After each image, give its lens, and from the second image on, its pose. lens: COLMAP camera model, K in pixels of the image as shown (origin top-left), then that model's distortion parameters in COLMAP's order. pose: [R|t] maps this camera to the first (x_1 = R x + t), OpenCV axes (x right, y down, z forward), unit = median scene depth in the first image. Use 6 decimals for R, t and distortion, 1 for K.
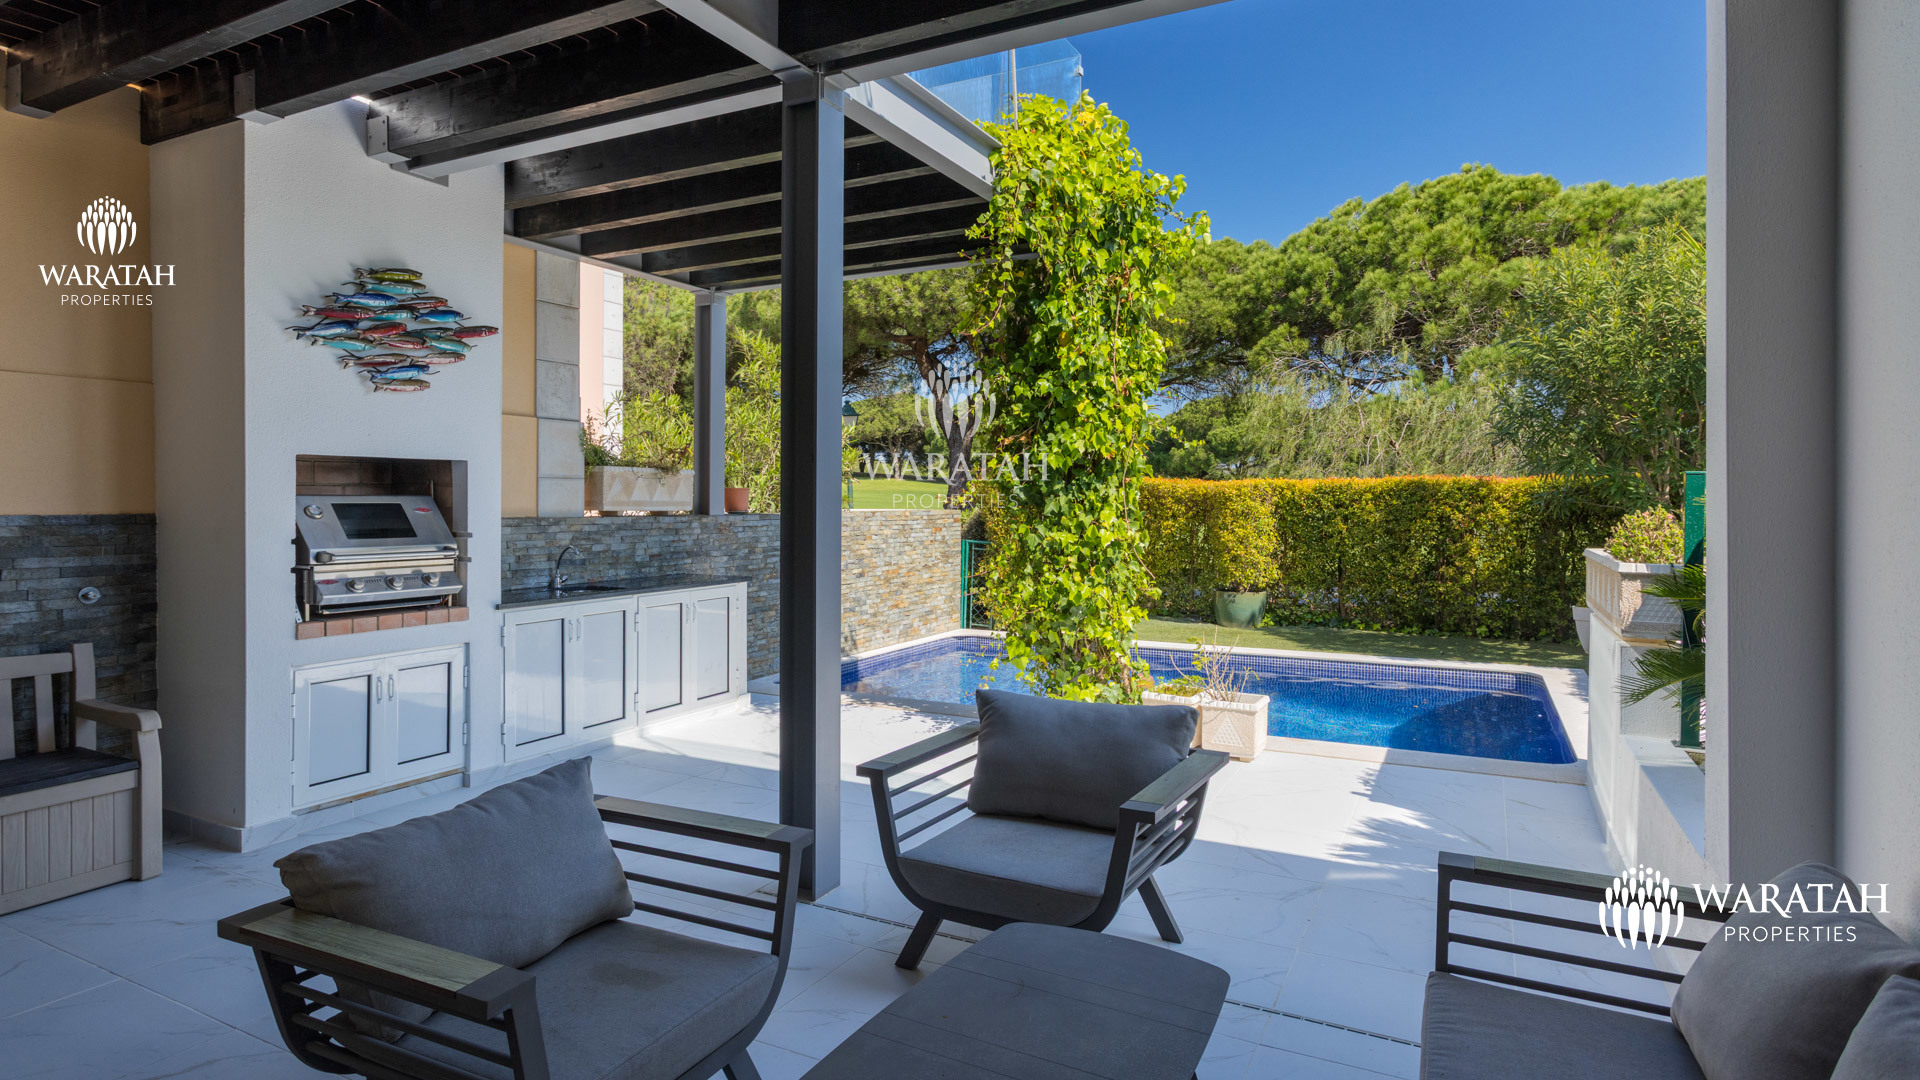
lens RADIAL K [[1038.0, 0, 963.8], [0, 1038.0, 515.4], [0, 0, 1]] dist [-0.005152, 0.000631]
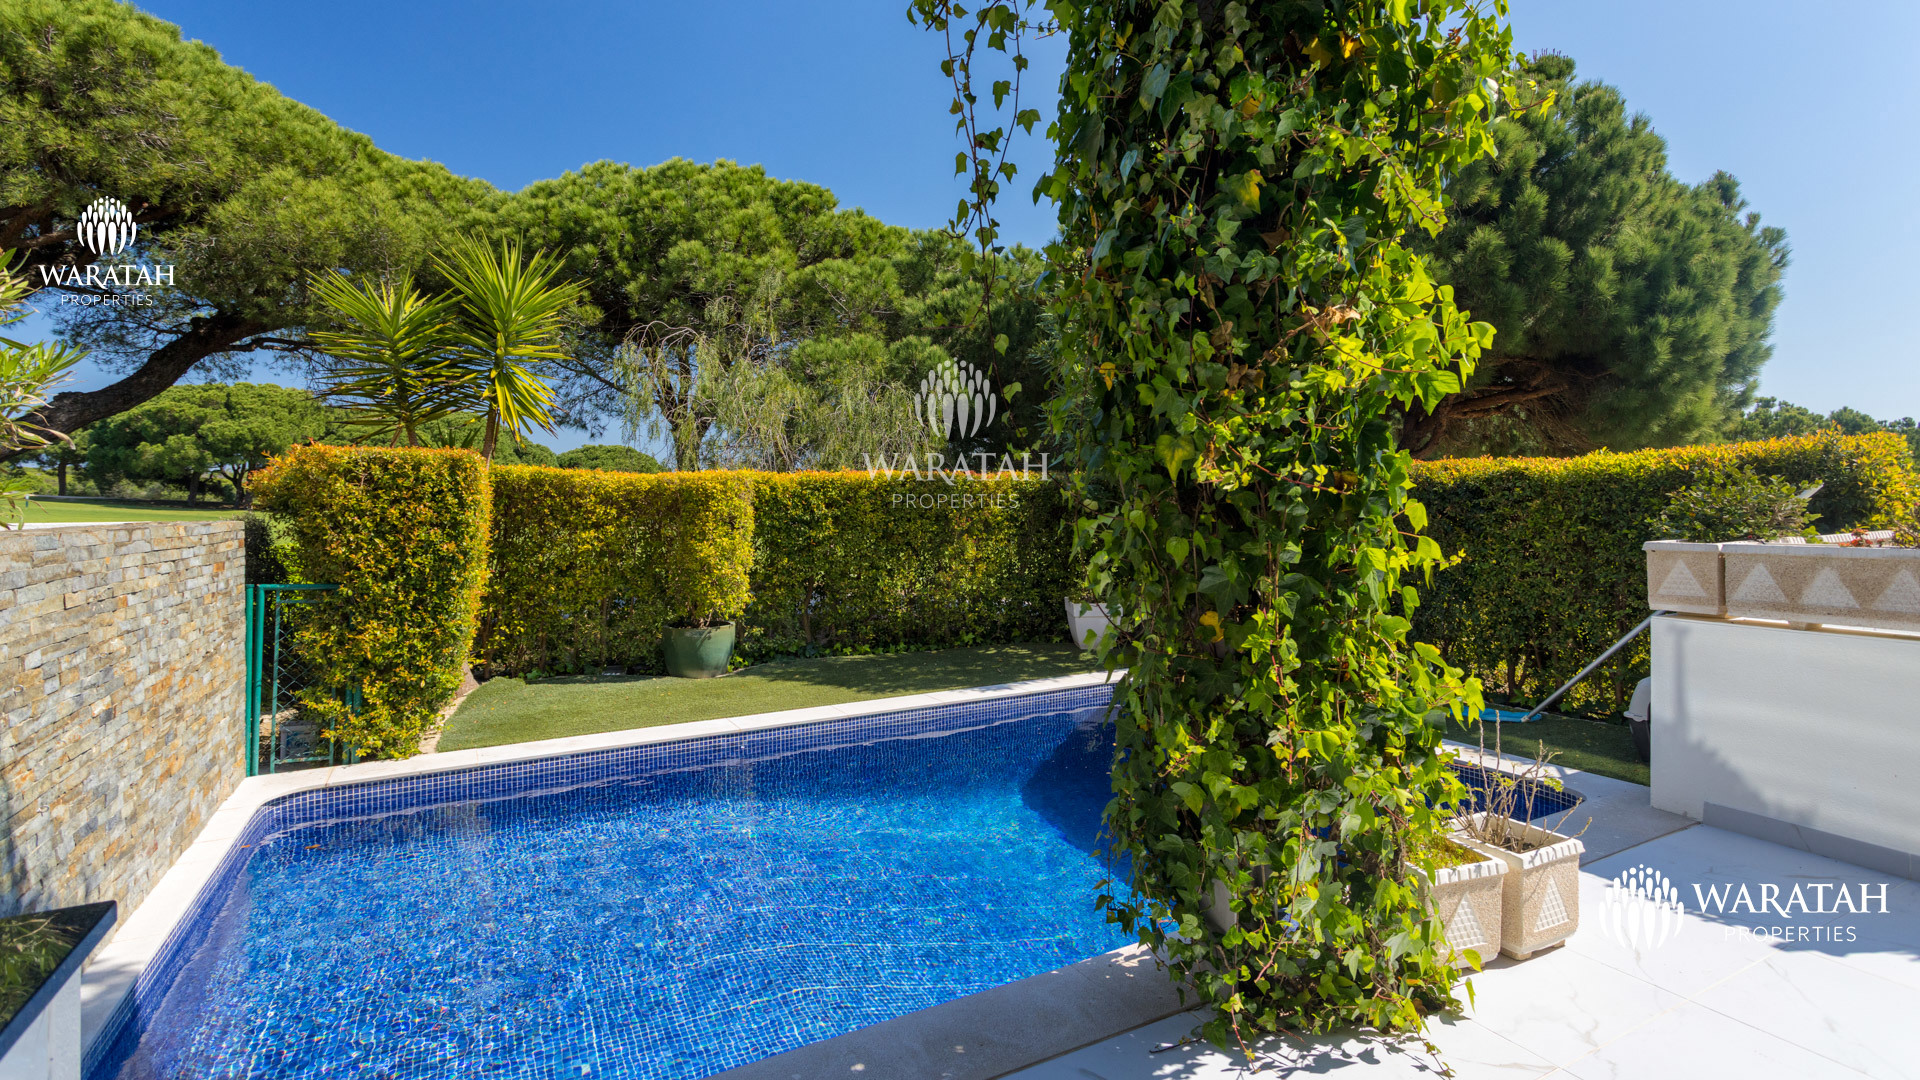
lens RADIAL K [[928.1, 0, 961.5], [0, 928.1, 494.0], [0, 0, 1]] dist [-0.002830, 0.004361]
pose [[0.565127, -0.001186, 0.825003, -0.240896], [0.023779, 0.999607, -0.014851, -0.006042], [-0.824661, 0.028010, 0.564933, 0.713492]]
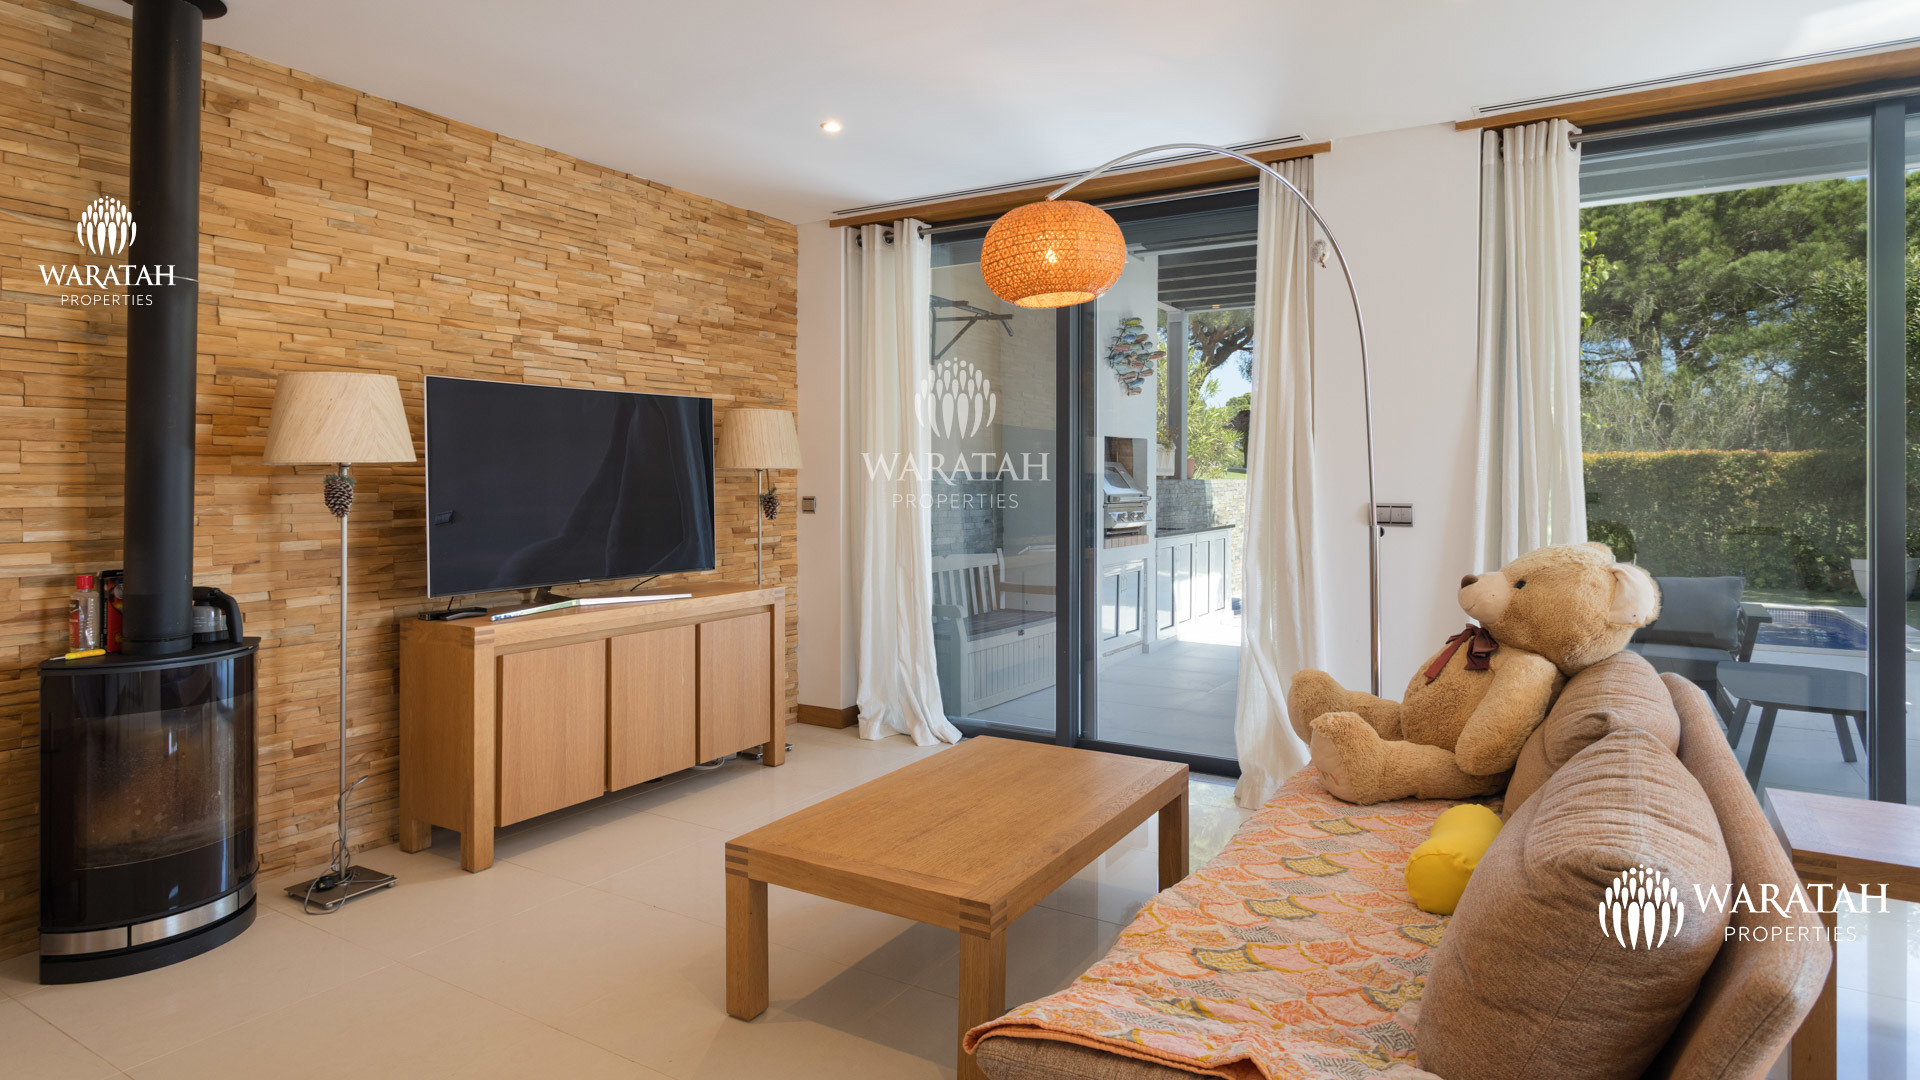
lens RADIAL K [[1078.4, 0, 941.3], [0, 1078.4, 474.4], [0, 0, 1]] dist [0.004459, -0.005042]
pose [[0.995454, -0.000601, -0.095238, -0.383179], [-0.001242, 0.999813, -0.019291, 0.018704], [0.095232, 0.019321, 0.995268, -0.375447]]
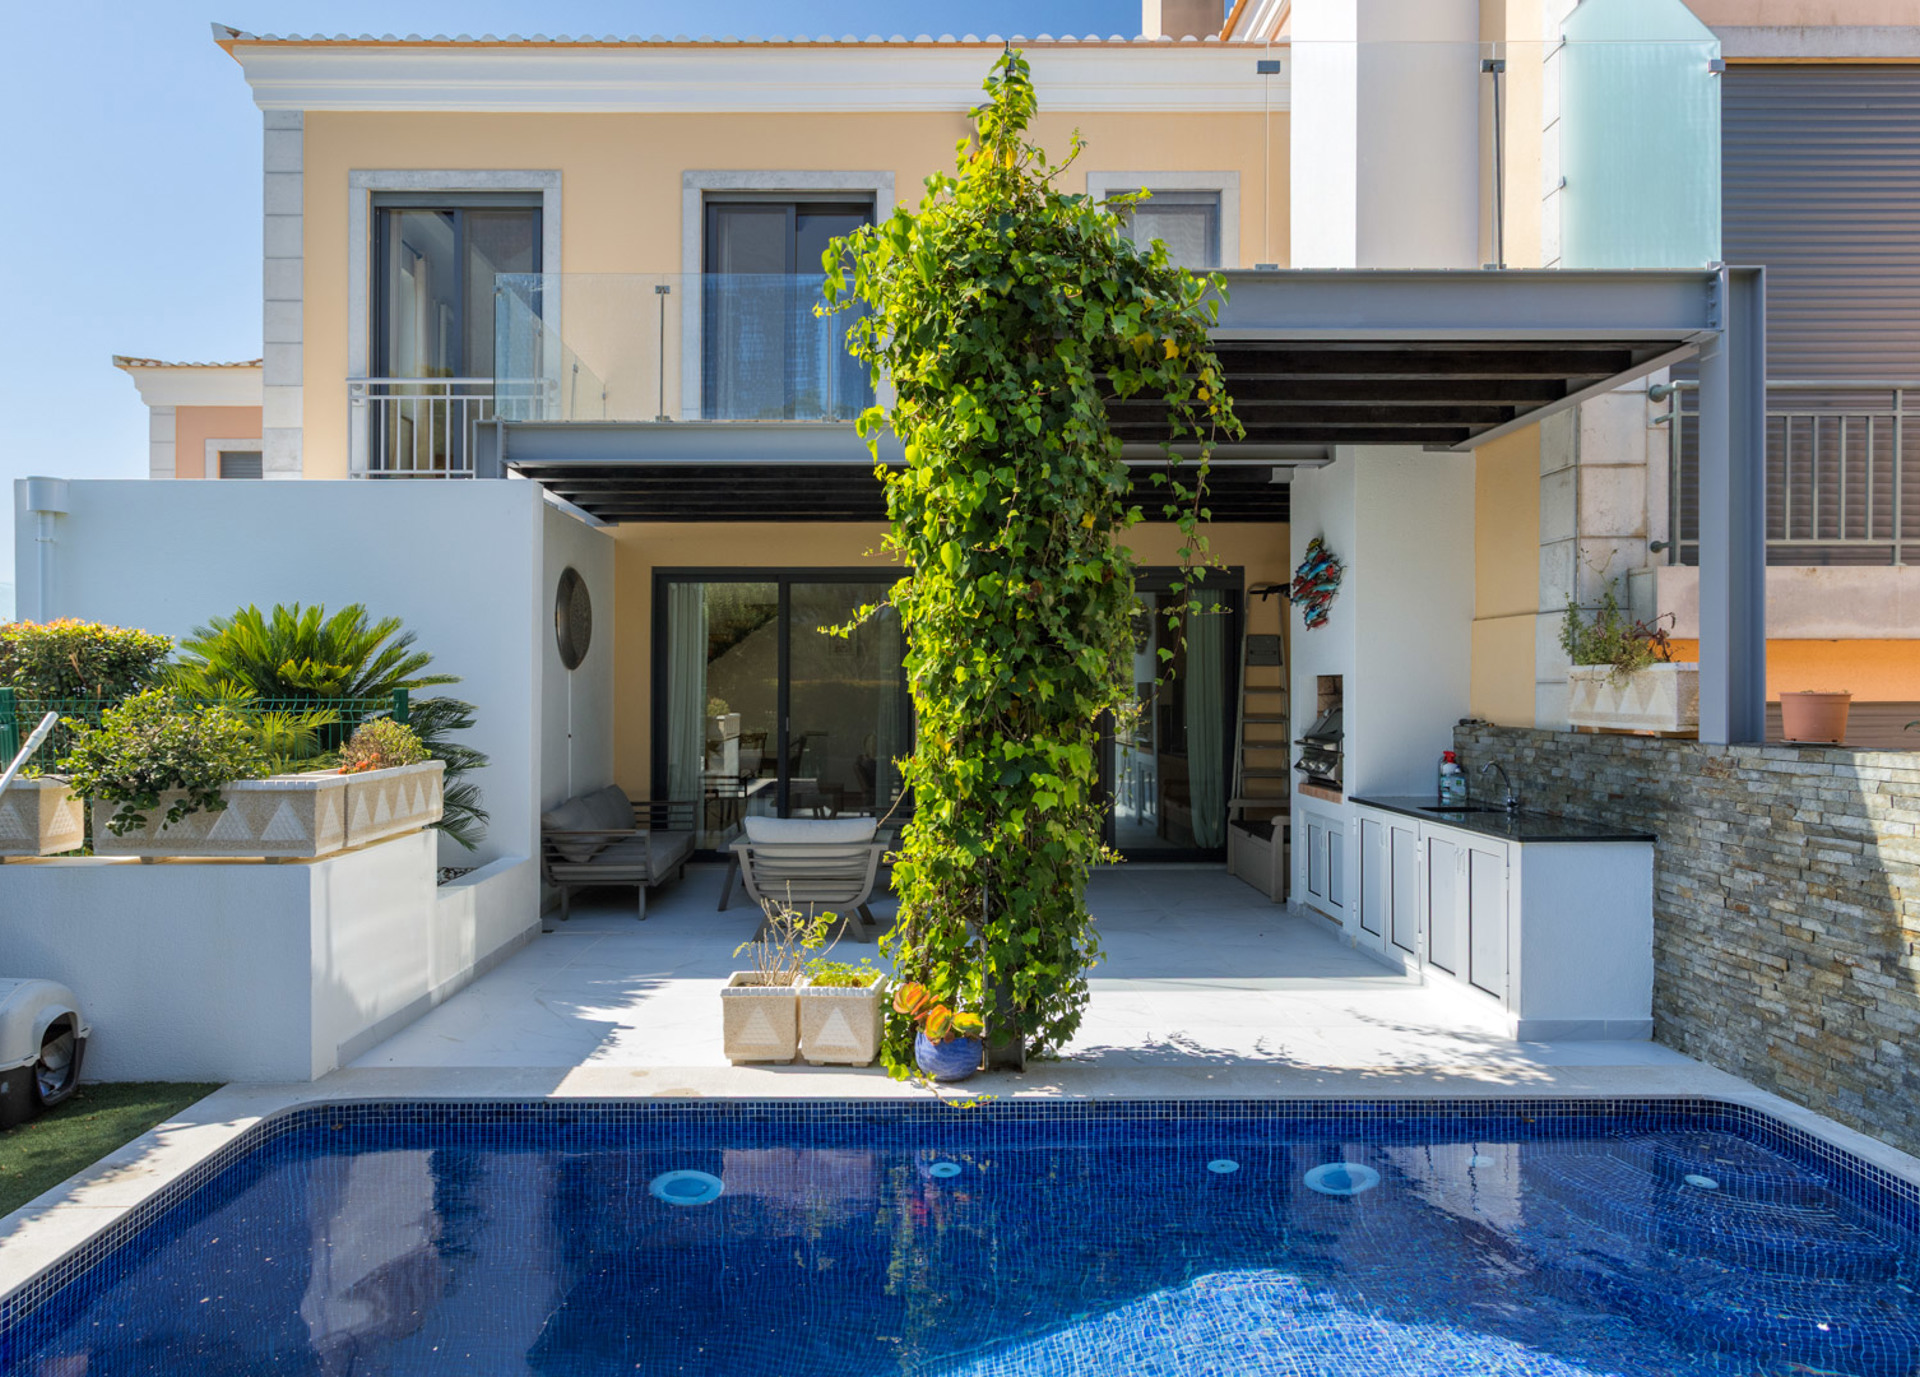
lens RADIAL K [[1227.9, 0, 941.3], [0, 1227.9, 687.6], [0, 0, 1]] dist [-0.006304, 0.010440]
pose [[-0.885332, -0.002672, -0.464952, 0.421815], [-0.008818, 0.999900, 0.011045, -0.033400], [0.464876, 0.013878, -0.885267, 1.378894]]
